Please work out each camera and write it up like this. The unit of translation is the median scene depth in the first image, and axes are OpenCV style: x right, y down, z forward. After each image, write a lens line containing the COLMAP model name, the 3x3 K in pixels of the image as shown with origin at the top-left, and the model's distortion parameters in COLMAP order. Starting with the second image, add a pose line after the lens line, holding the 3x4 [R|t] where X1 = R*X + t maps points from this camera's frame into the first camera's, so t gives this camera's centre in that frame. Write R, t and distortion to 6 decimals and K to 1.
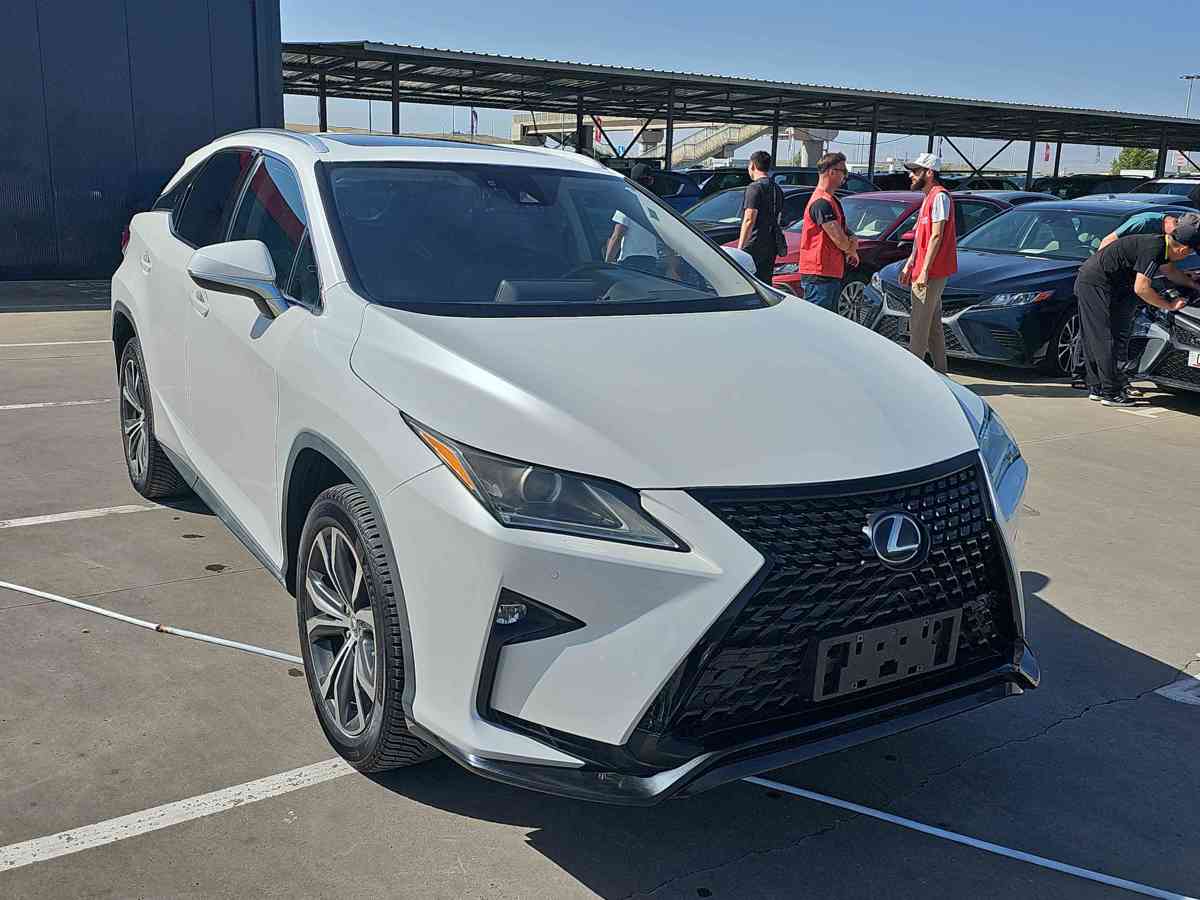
lens RADIAL K [[1125.5, 0, 605.0], [0, 1125.5, 449.2], [0, 0, 1]] dist [0.060808, 0.000000]
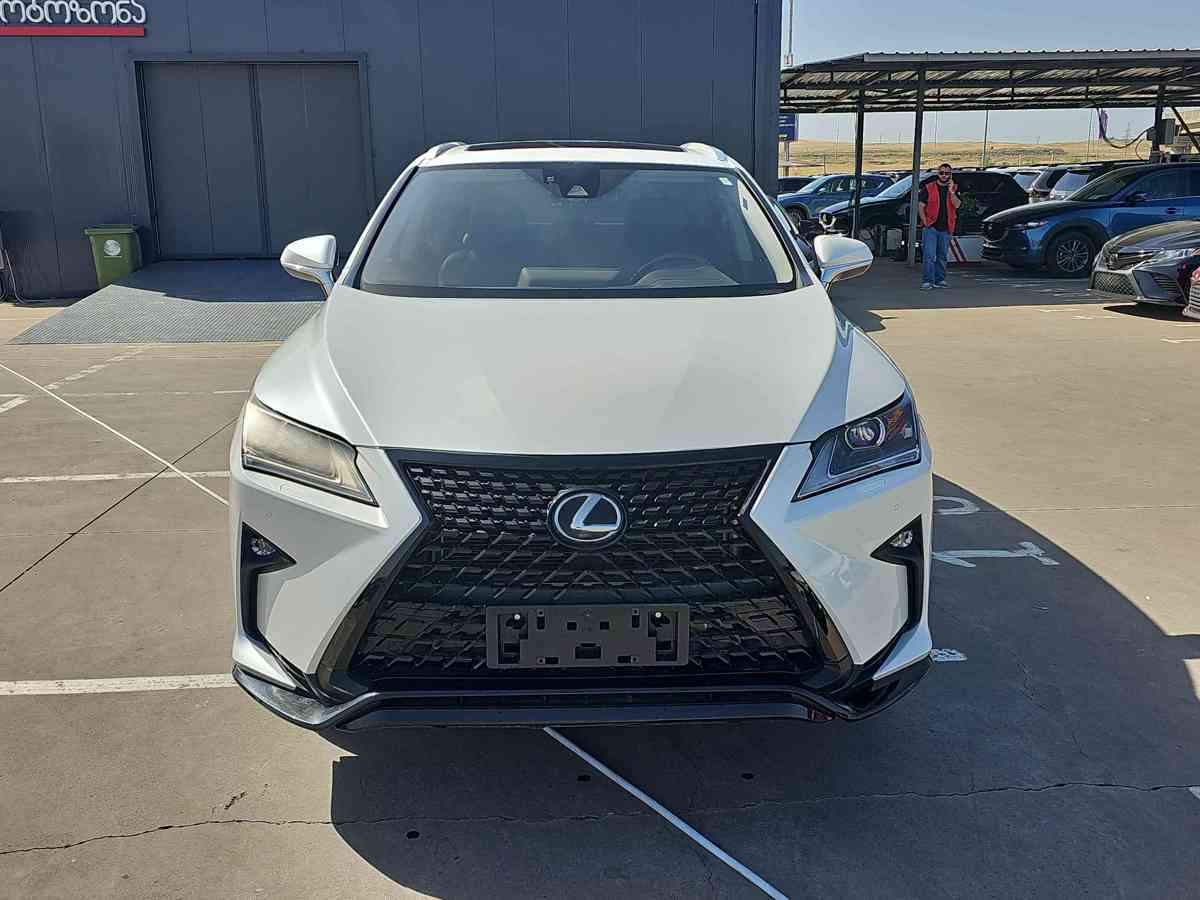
lens RADIAL K [[1125.5, 0, 606.2], [0, 1125.5, 447.6], [0, 0, 1]] dist [0.060808, 0.000000]
pose [[0.873281, 0.069880, -0.482180, 0.717854], [-0.077265, 0.997000, 0.004556, 0.012831], [0.481052, 0.033277, 0.876060, 0.150462]]
